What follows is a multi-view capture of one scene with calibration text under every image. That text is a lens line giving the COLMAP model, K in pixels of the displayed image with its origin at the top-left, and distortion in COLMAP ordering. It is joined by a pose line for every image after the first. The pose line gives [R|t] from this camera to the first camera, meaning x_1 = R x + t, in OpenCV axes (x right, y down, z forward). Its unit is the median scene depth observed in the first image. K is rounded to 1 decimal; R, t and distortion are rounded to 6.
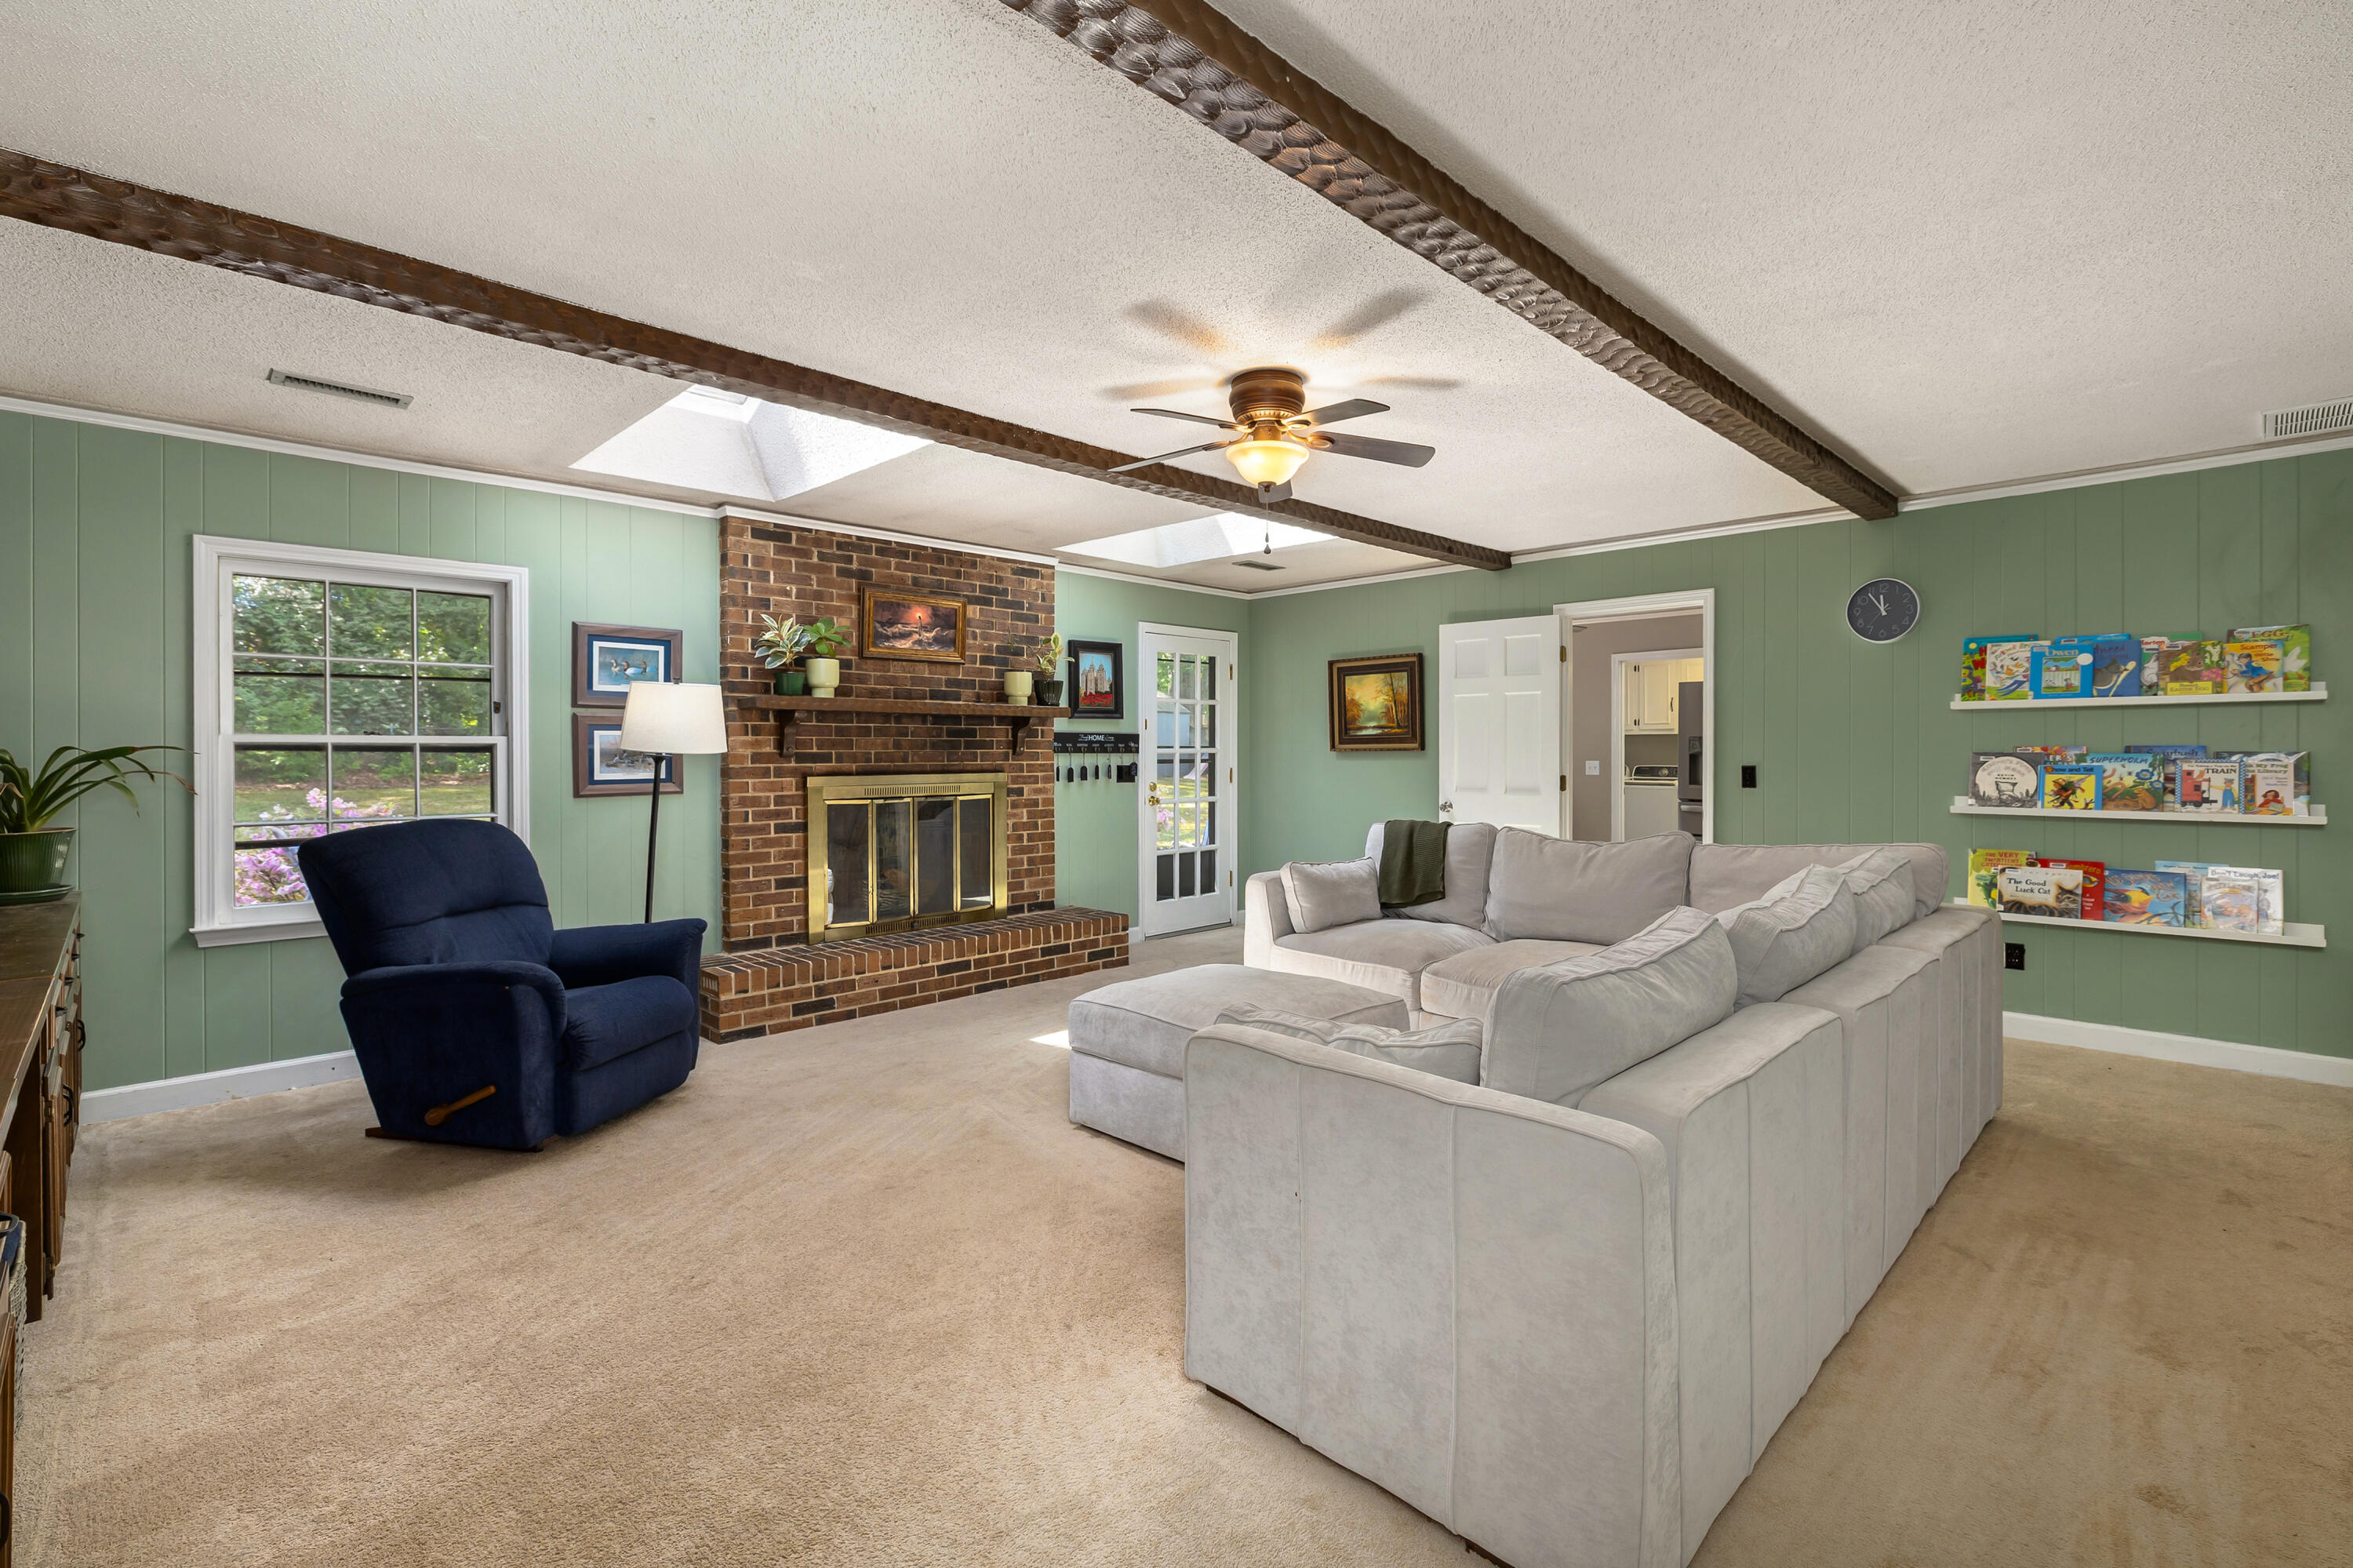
lens RADIAL K [[1035.1, 0, 1212.8], [0, 1035.1, 744.1], [0, 0, 1]] dist [0.004838, 0.000728]
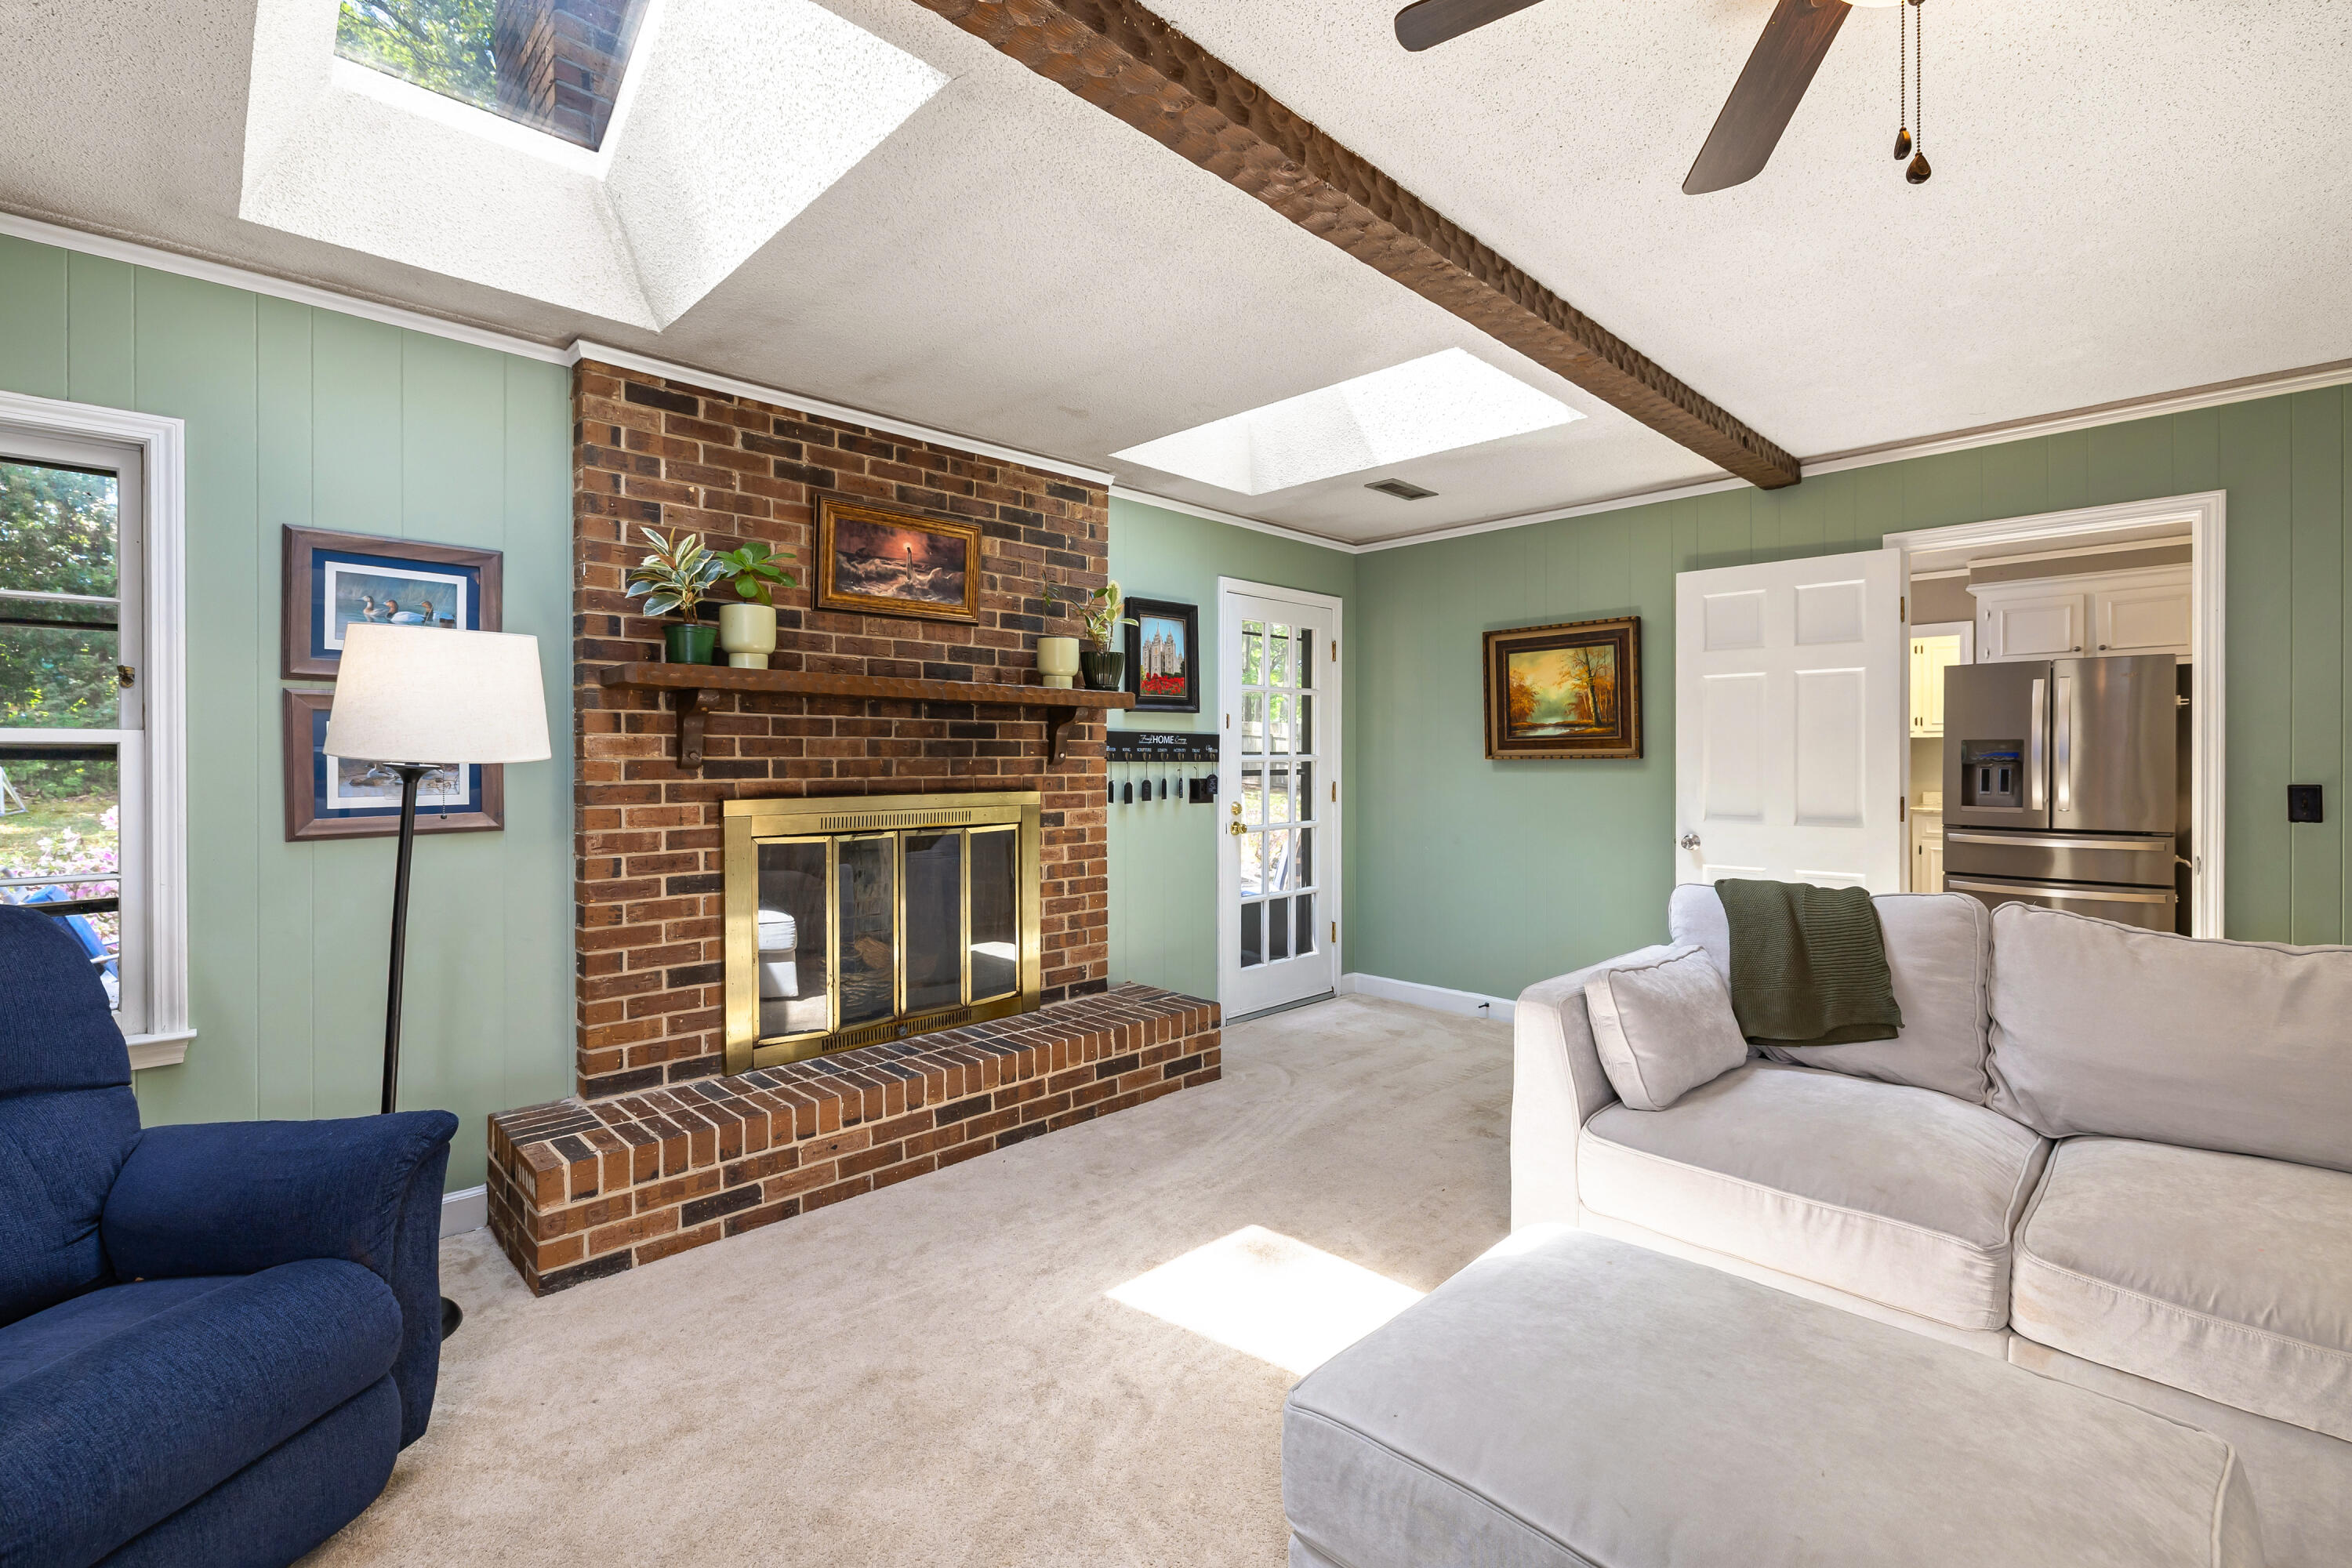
lens RADIAL K [[1034.6, 0, 1205.8], [0, 1034.6, 749.8], [0, 0, 1]] dist [0.004838, 0.000728]
pose [[0.999998, 0.001283, 0.001760, -0.101364], [-0.001281, 0.999998, -0.001453, 0.002199], [-0.001762, 0.001451, 0.999997, 0.362820]]
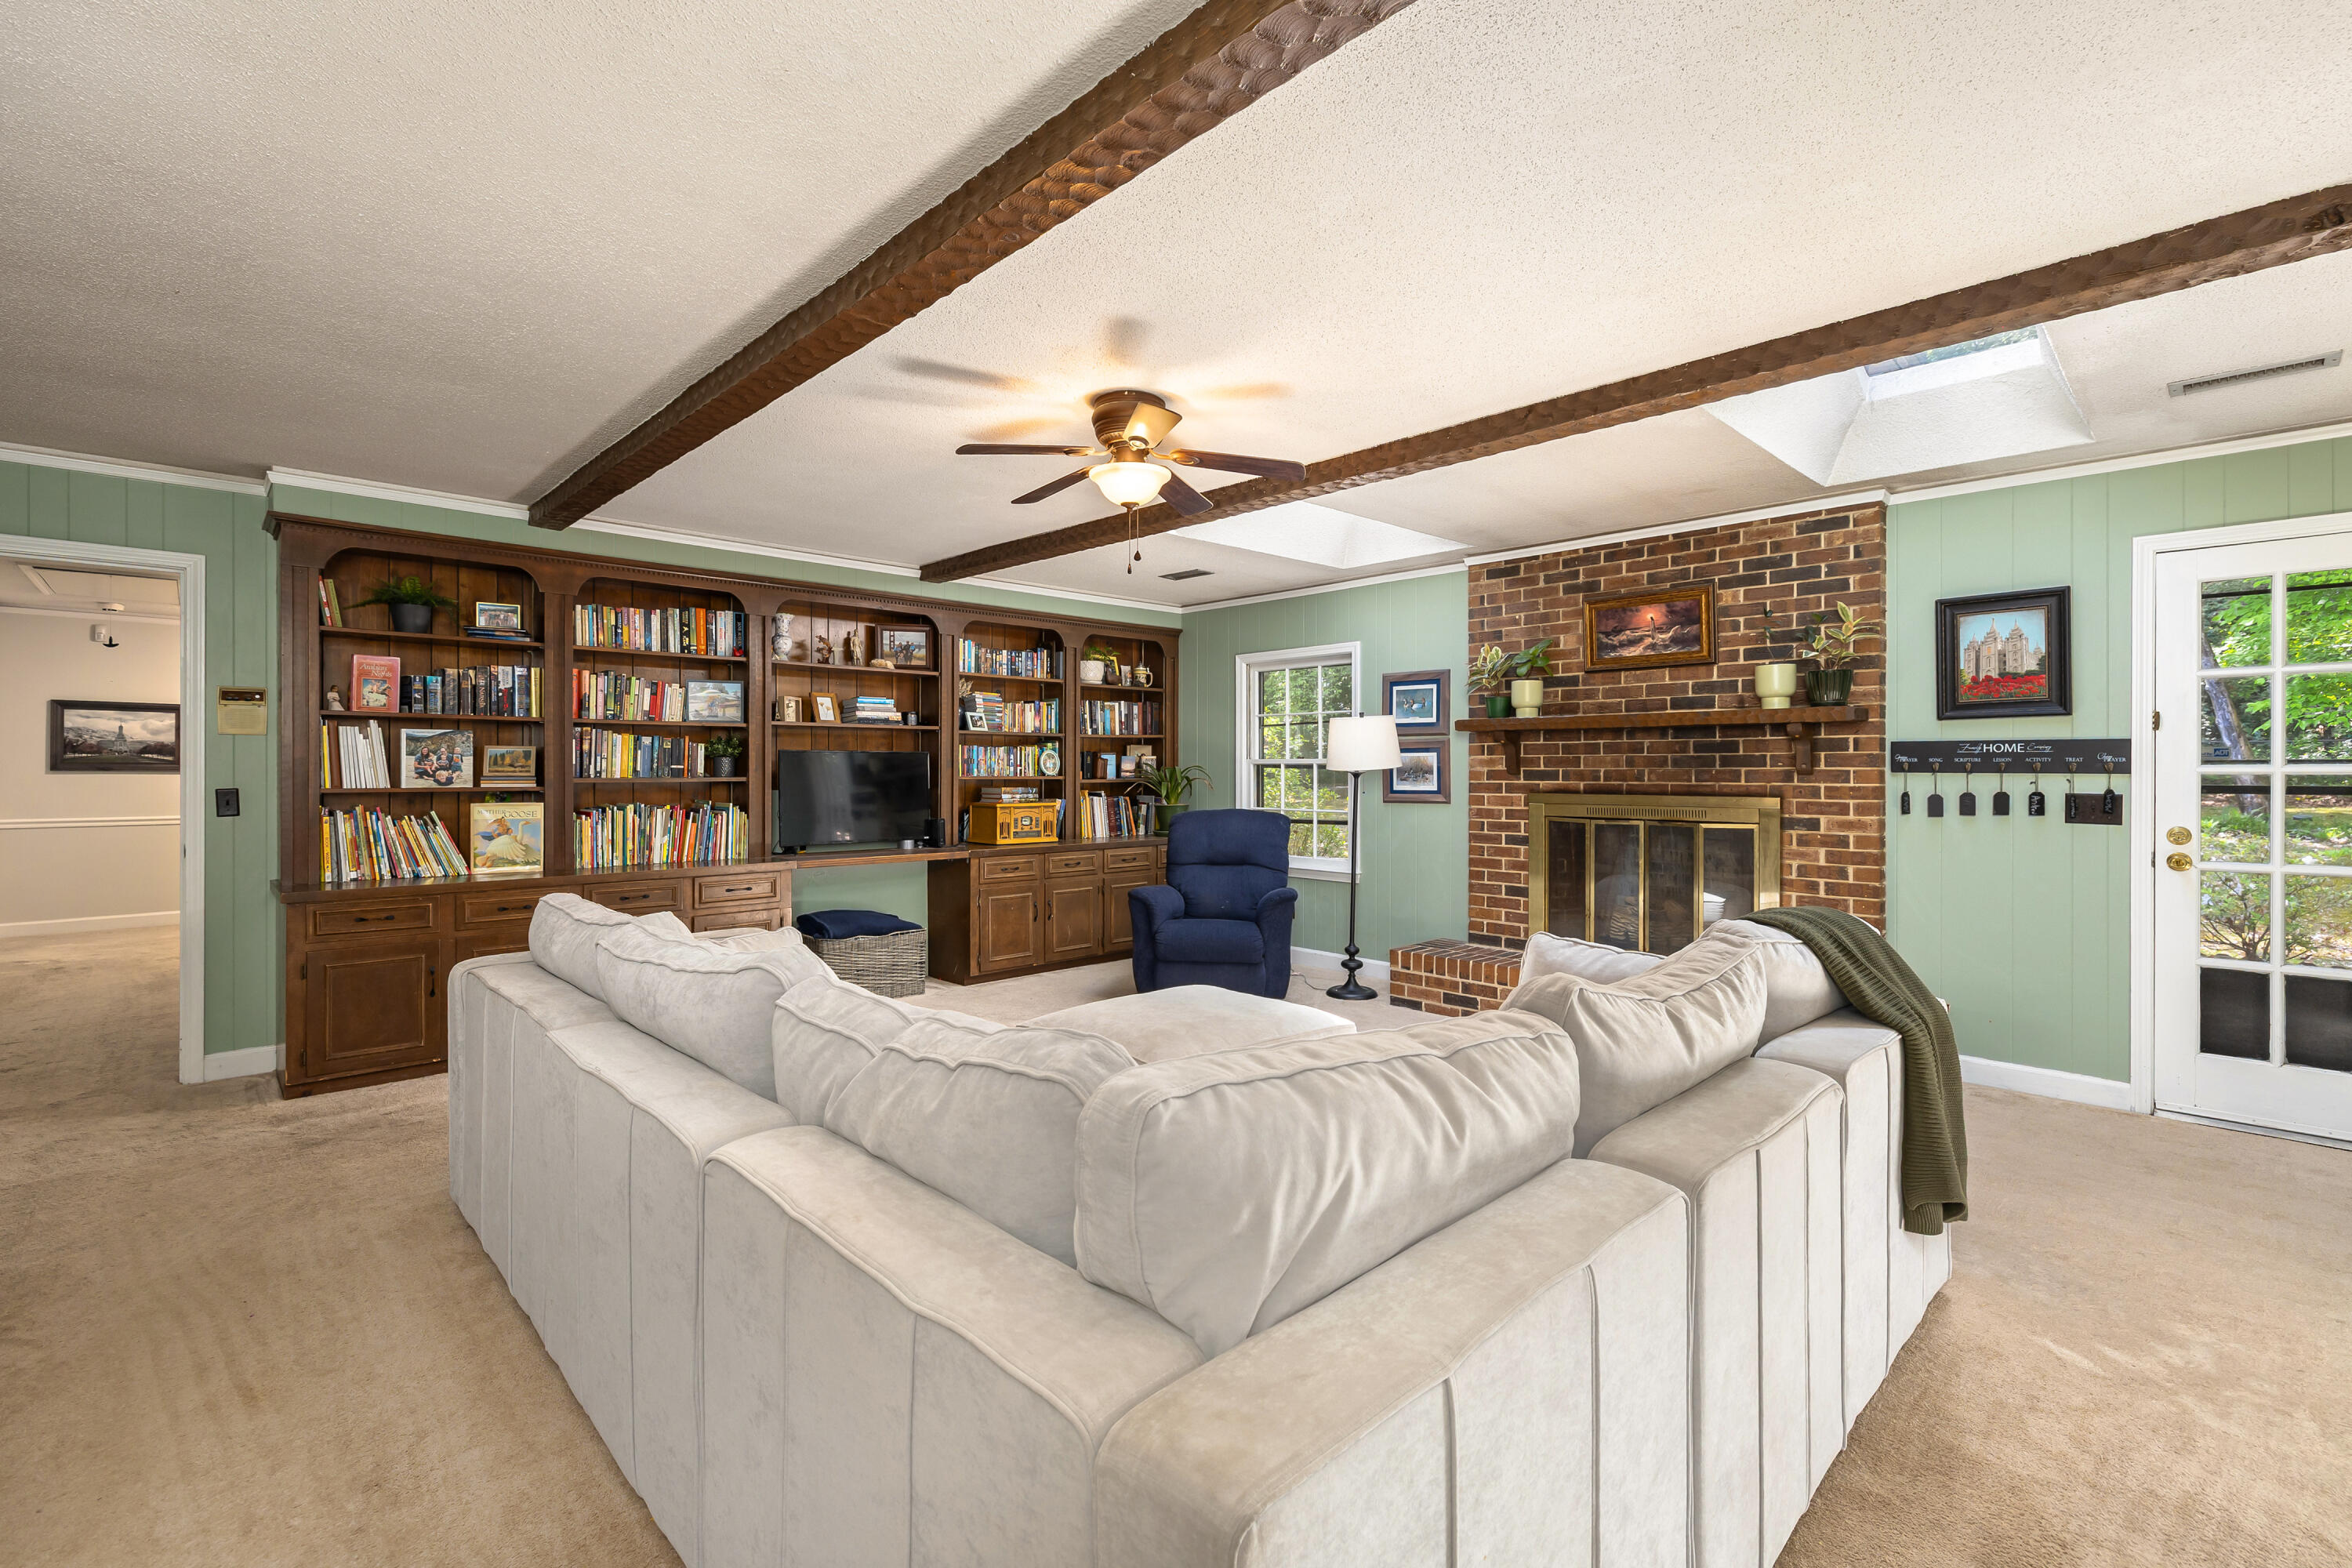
lens RADIAL K [[1034.6, 0, 1184.2], [0, 1034.6, 761.4], [0, 0, 1]] dist [0.004838, 0.000728]
pose [[-0.010335, -0.009082, -0.999905, 0.614671], [0.003100, 0.999954, -0.009115, 0.007229], [0.999942, -0.003194, -0.010306, 0.613556]]
